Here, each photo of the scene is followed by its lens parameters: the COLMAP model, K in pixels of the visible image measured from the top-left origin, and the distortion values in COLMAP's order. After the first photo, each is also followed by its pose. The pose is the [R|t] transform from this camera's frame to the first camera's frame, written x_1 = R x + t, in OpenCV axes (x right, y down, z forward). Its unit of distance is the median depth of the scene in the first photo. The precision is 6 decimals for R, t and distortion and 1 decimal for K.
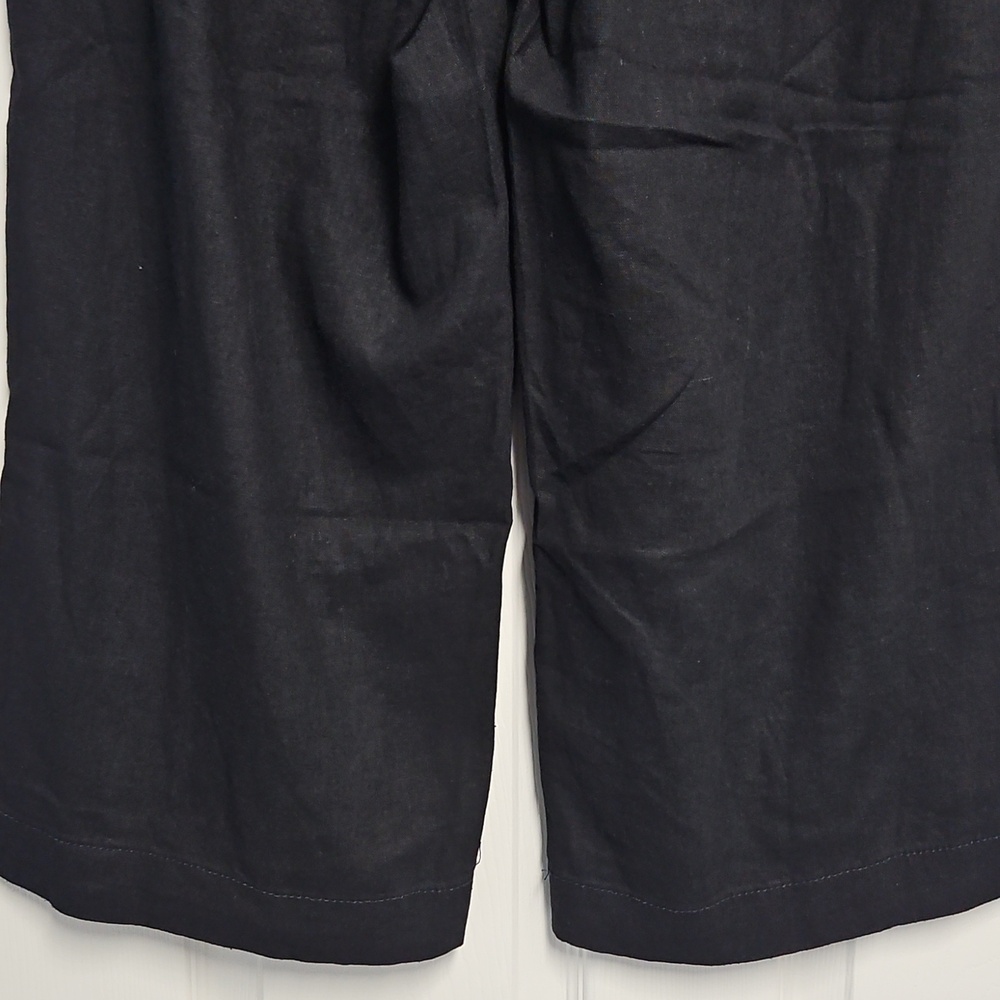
lens RADIAL K [[1517.6, 0, 503.8], [0, 1517.6, 498.7], [0, 0, 1]] dist [0.075877, 0.000000]
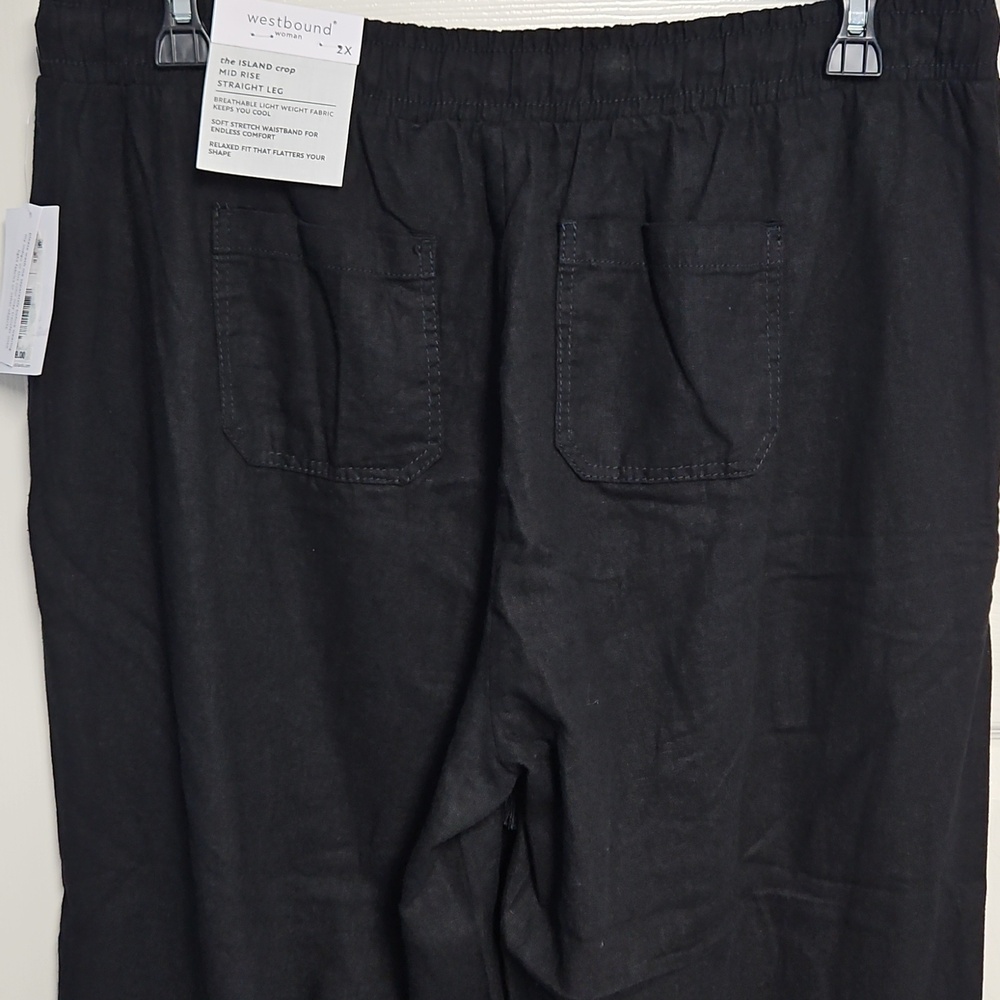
lens RADIAL K [[1517.6, 0, 515.7], [0, 1517.6, 483.3], [0, 0, 1]] dist [0.075877, 0.000000]
pose [[0.999508, -0.022479, 0.021877, -0.005093], [0.022191, 0.999665, 0.013327, -0.580614], [-0.022169, -0.012835, 0.999672, -0.130565]]
